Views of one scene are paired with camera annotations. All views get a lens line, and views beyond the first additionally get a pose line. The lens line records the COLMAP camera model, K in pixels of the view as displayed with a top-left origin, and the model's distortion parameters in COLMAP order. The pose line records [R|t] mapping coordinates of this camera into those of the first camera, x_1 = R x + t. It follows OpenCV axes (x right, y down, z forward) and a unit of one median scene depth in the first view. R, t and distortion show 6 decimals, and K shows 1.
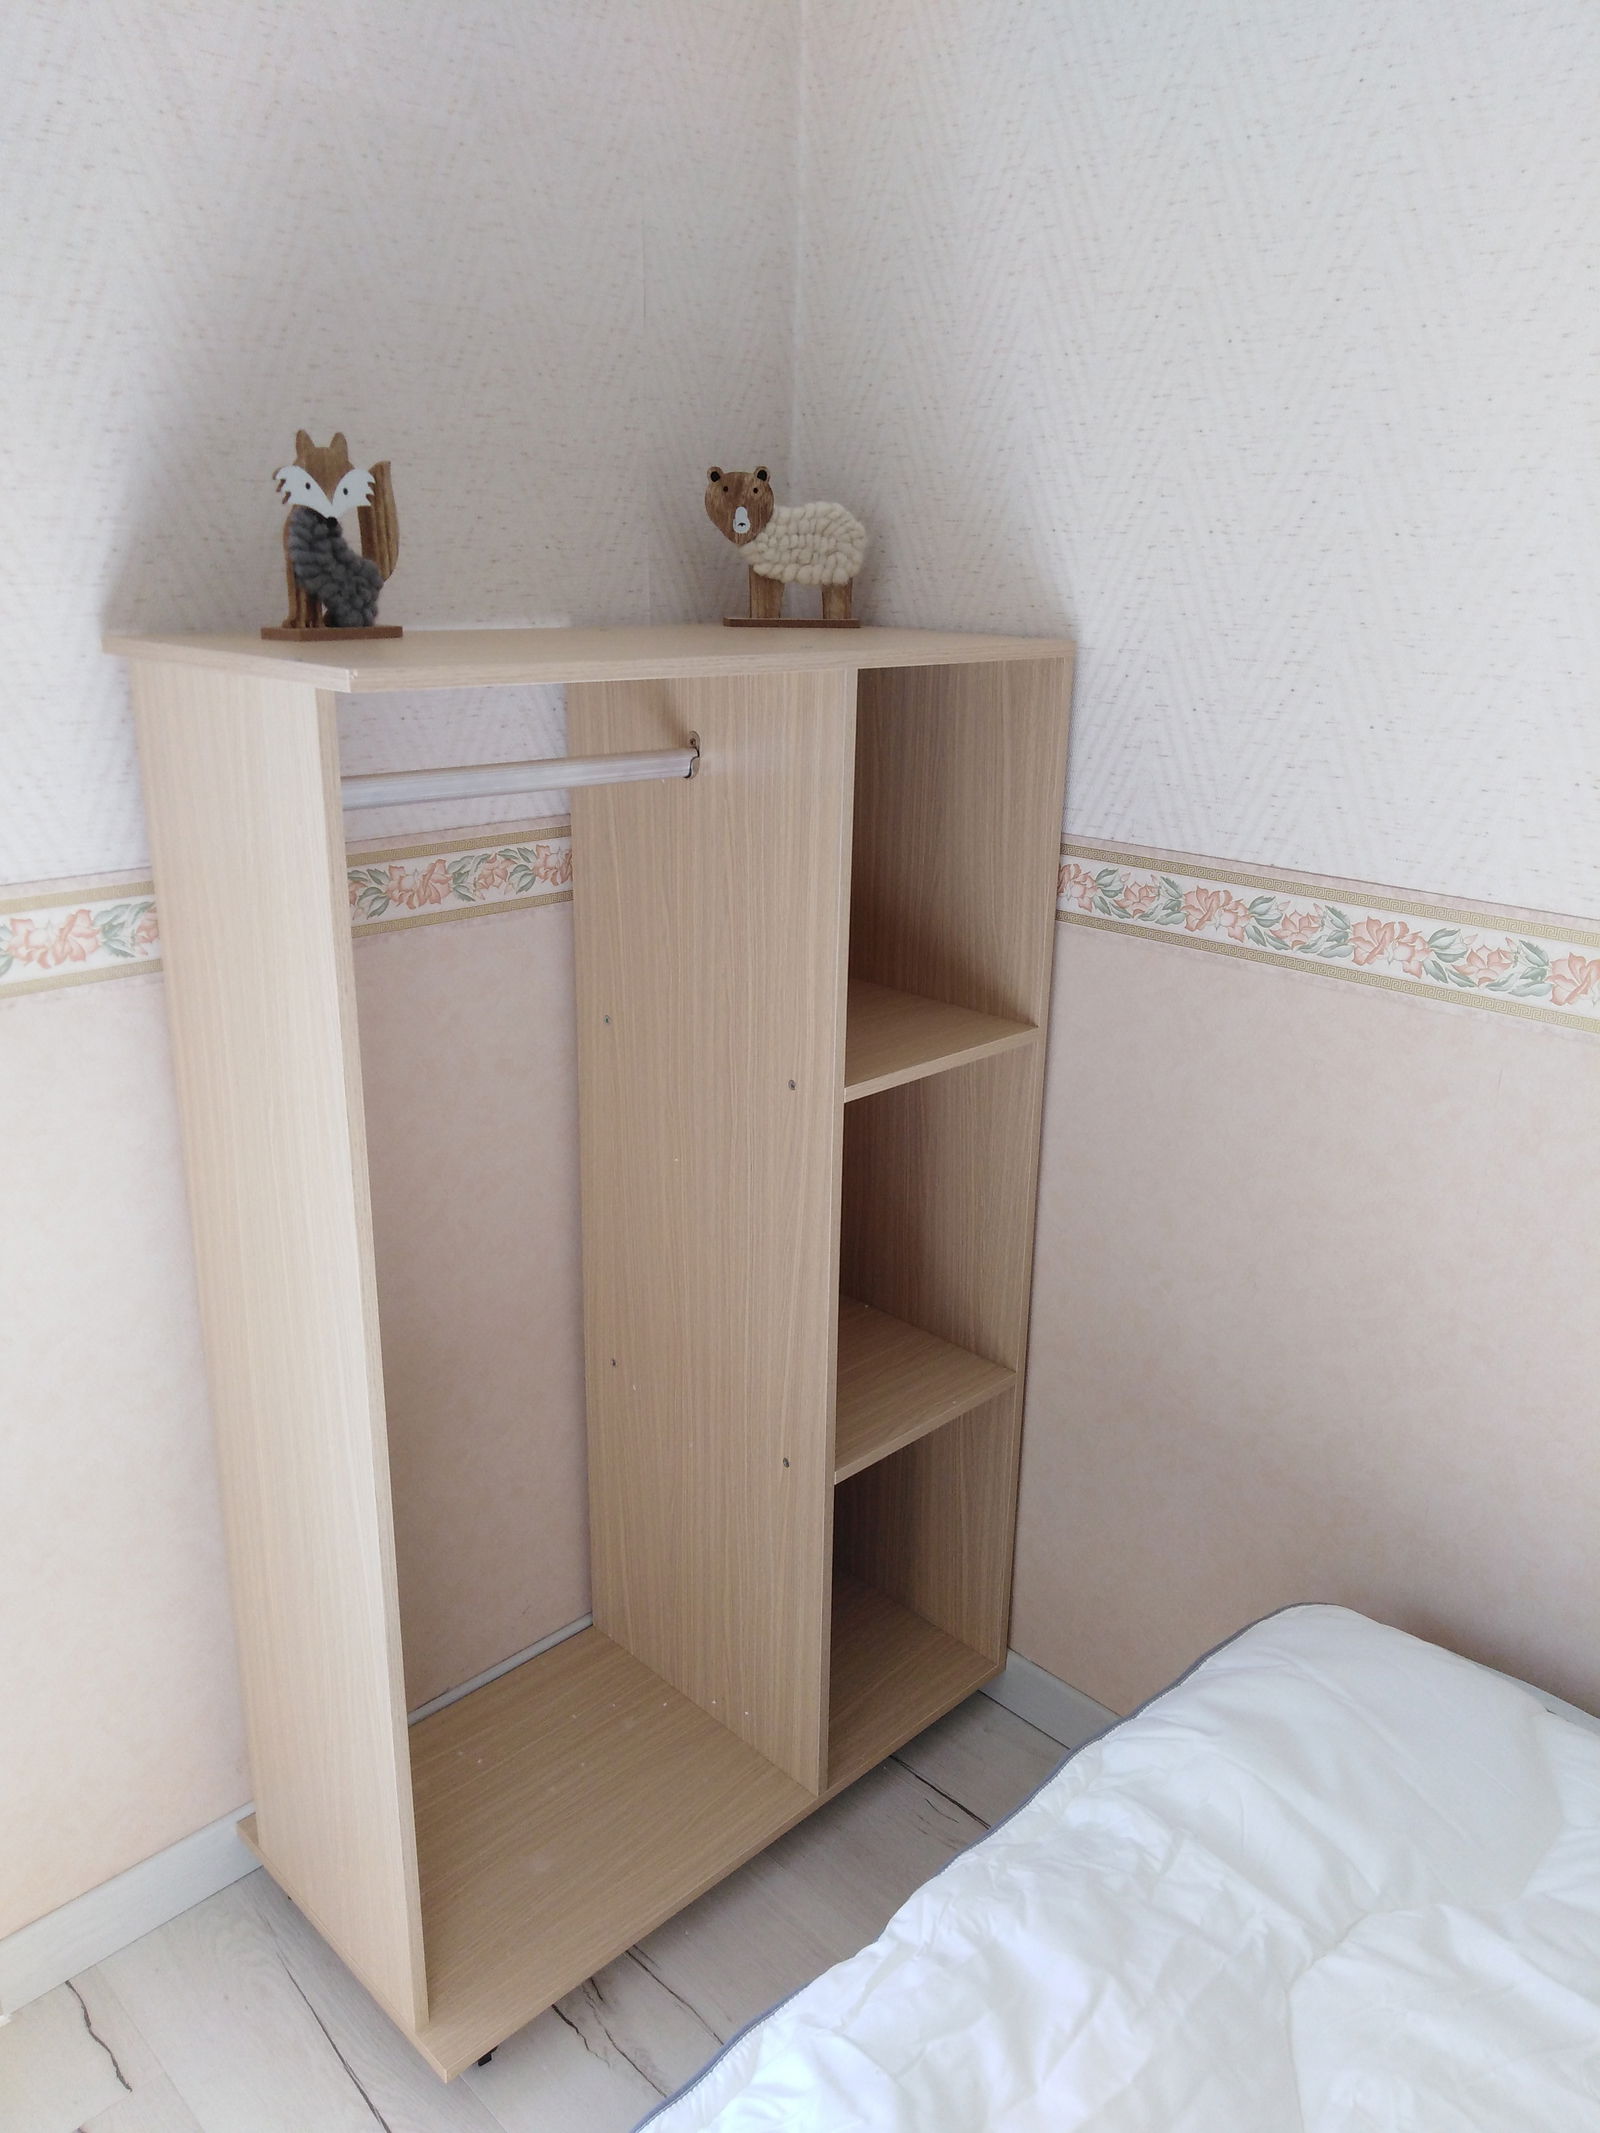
lens RADIAL K [[1620.8, 0, 800.0], [0, 1620.8, 1066.5], [0, 0, 1]] dist [0.117358, -0.093019]
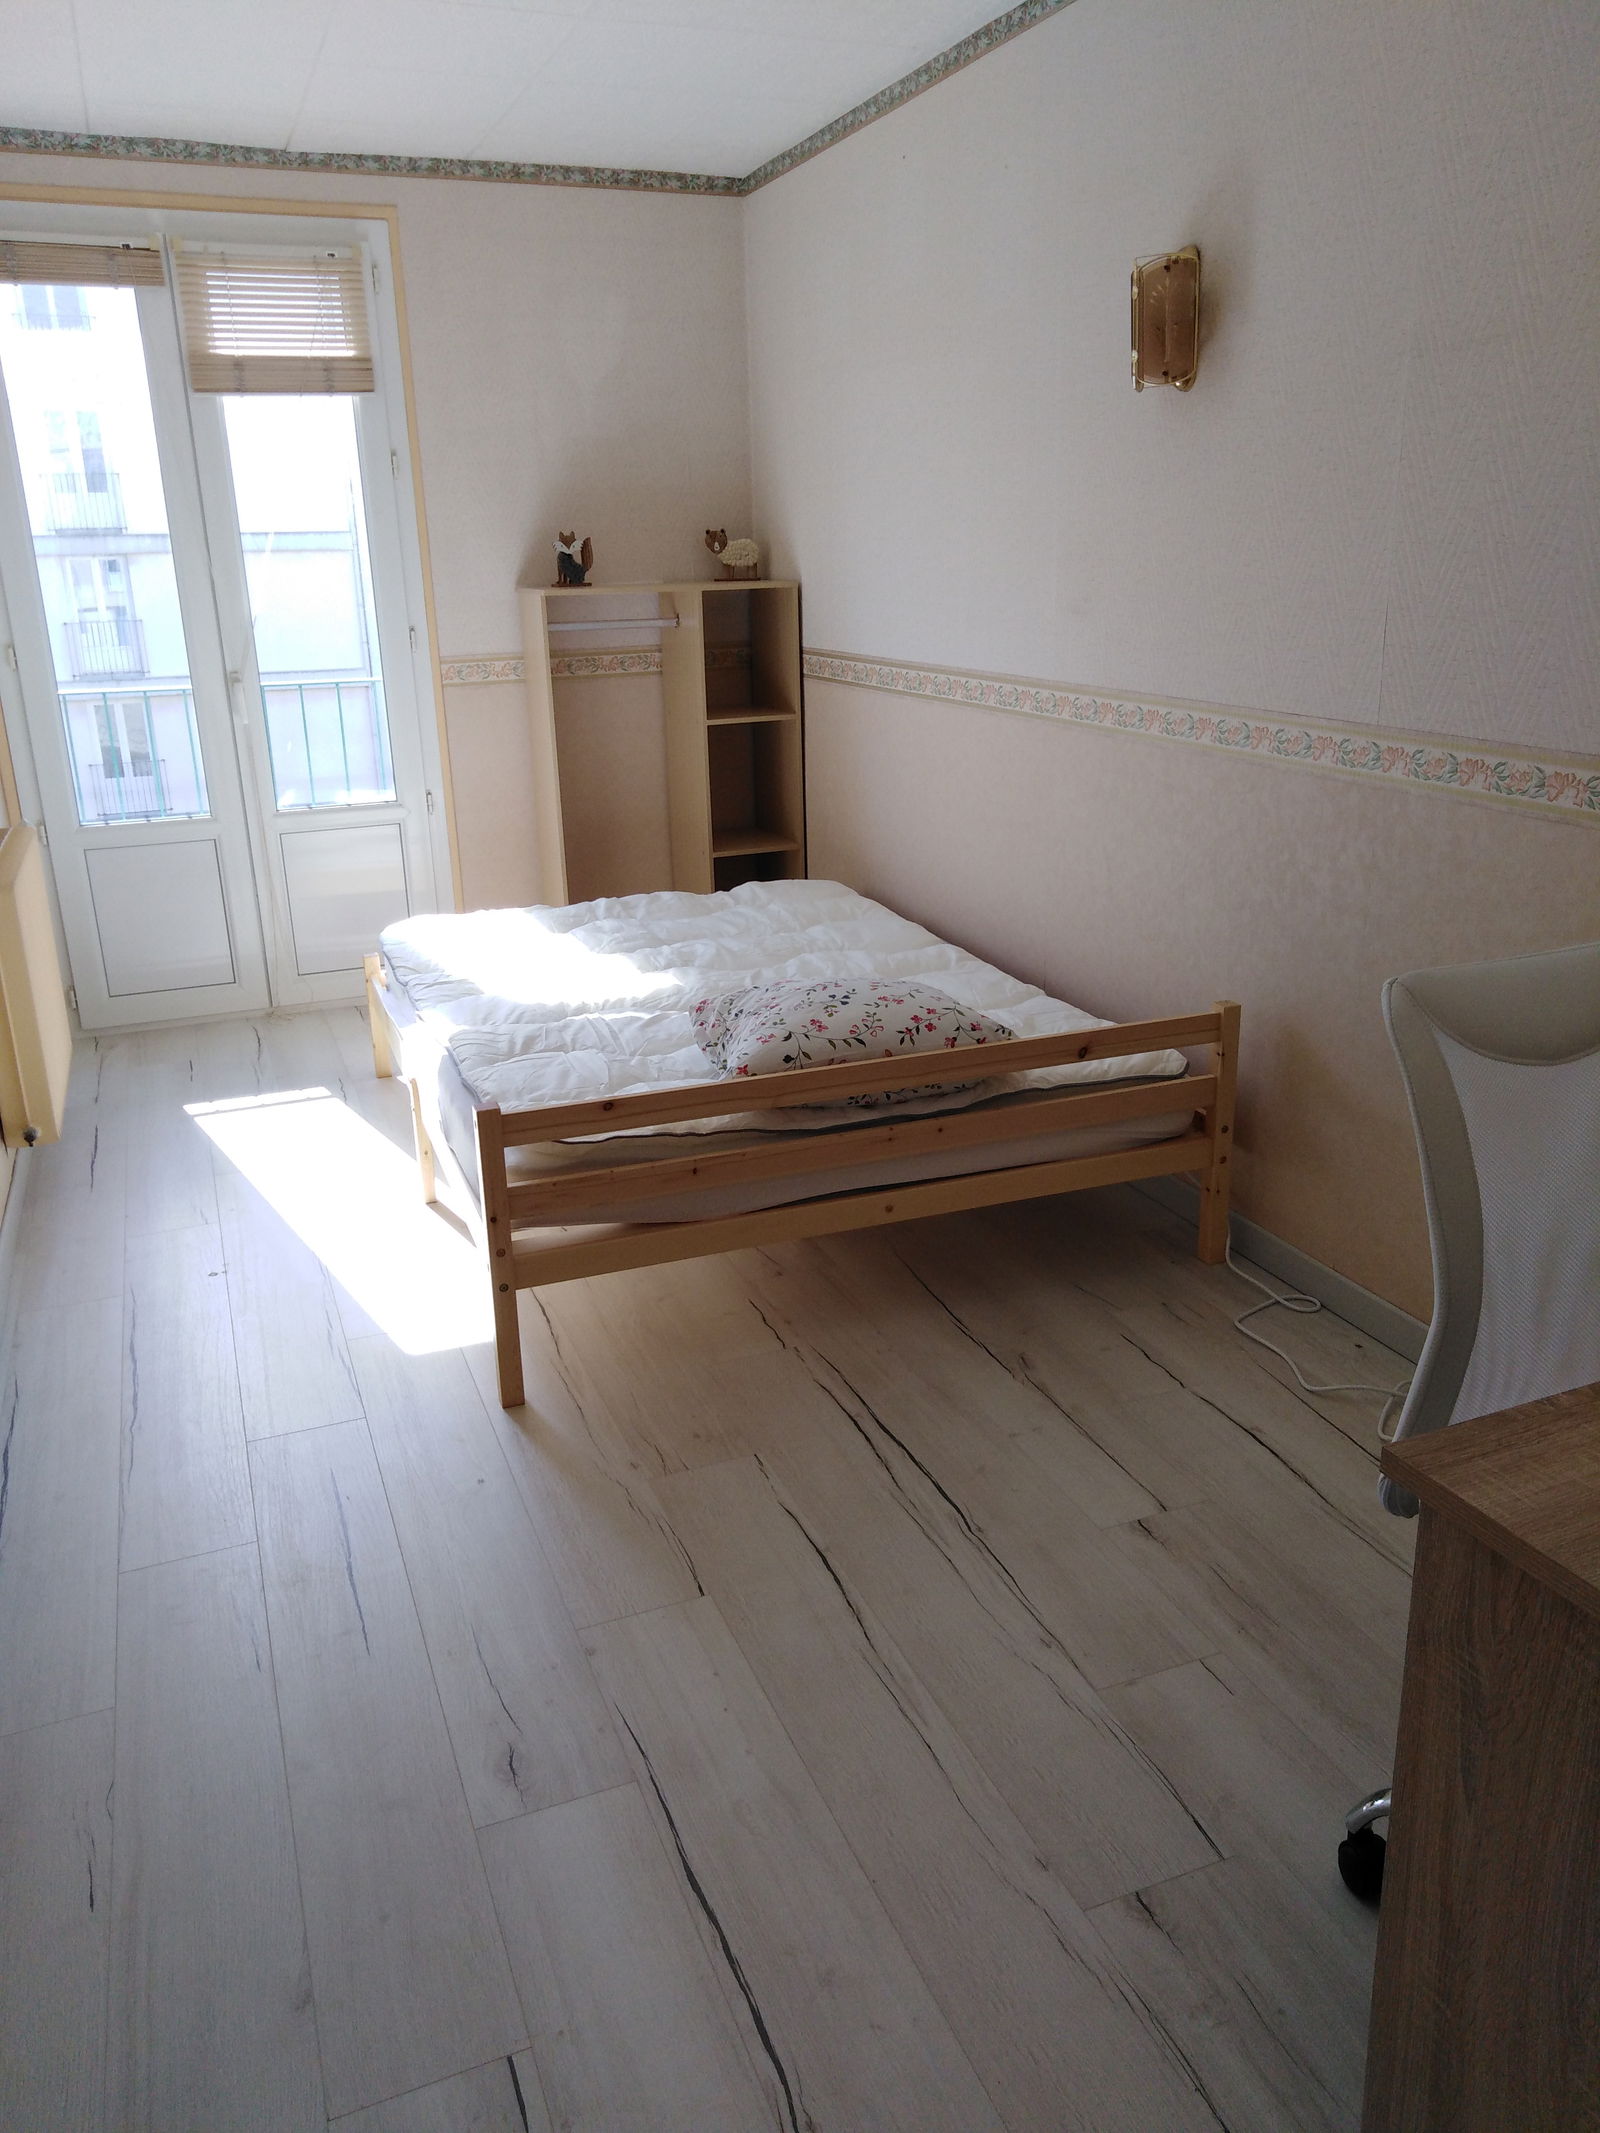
lens RADIAL K [[1611.7, 0, 792.7], [0, 1611.7, 1056.9], [0, 0, 1]] dist [0.088794, -0.052917]
pose [[0.917387, 0.080019, -0.389870, 1.380017], [-0.079494, 0.996682, 0.017511, 0.564123], [0.389977, 0.014928, 0.920703, -1.759674]]
